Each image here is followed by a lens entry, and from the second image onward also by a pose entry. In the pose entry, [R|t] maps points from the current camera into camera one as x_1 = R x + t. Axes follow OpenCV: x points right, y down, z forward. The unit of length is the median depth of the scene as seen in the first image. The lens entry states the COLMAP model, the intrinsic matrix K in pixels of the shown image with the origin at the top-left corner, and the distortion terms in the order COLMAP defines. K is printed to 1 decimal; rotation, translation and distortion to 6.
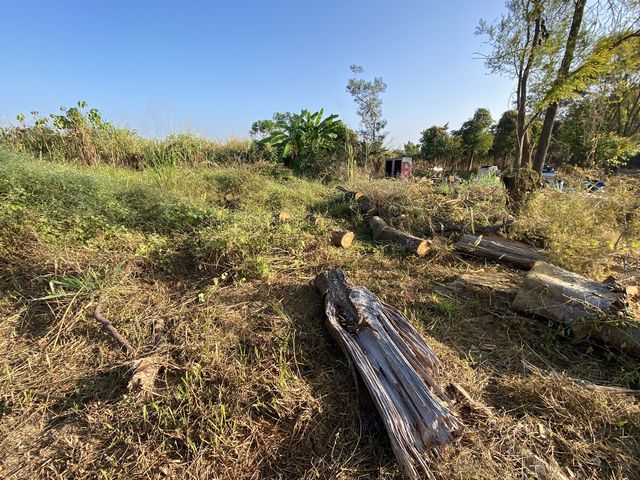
lens RADIAL K [[274.3, 0, 320.0], [0, 274.3, 240.0], [0, 0, 1]] dist [0.014663, -0.018104]
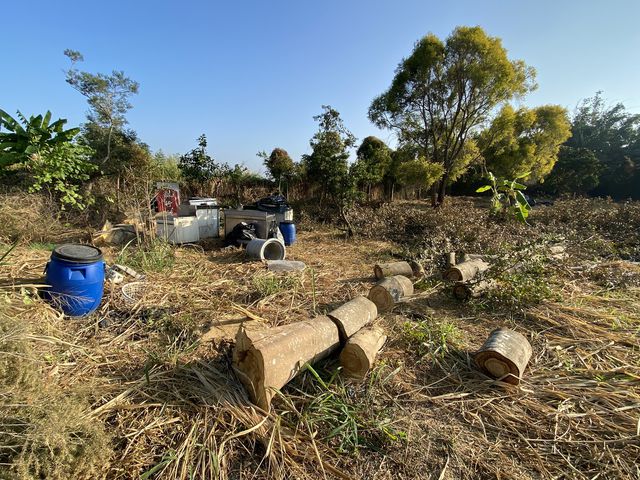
lens RADIAL K [[274.3, 0, 320.0], [0, 274.3, 240.0], [0, 0, 1]] dist [0.014663, -0.018104]
pose [[0.982292, -0.015424, 0.186723, 0.580128], [0.030645, 0.996411, -0.078908, -0.088655], [-0.184835, 0.083233, 0.979239, 0.255102]]
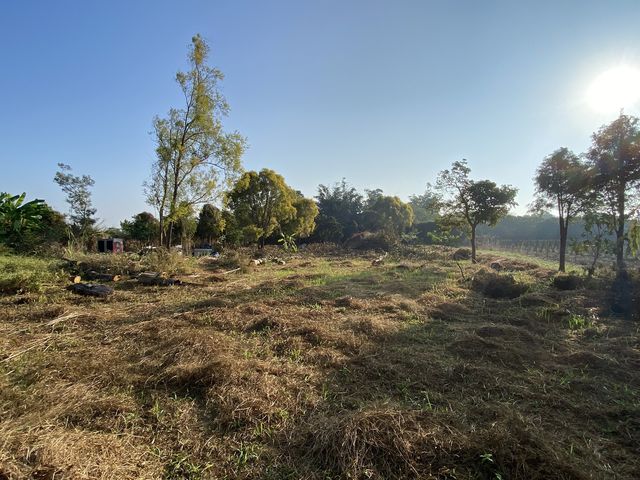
lens RADIAL K [[334.2, 0, 320.0], [0, 334.2, 240.0], [0, 0, 1]] dist [-0.002294, -0.001096]
pose [[0.688630, 0.010820, 0.725032, -0.140259], [0.187501, 0.963225, -0.192462, 0.160673], [-0.700452, 0.268479, 0.661277, -0.608672]]
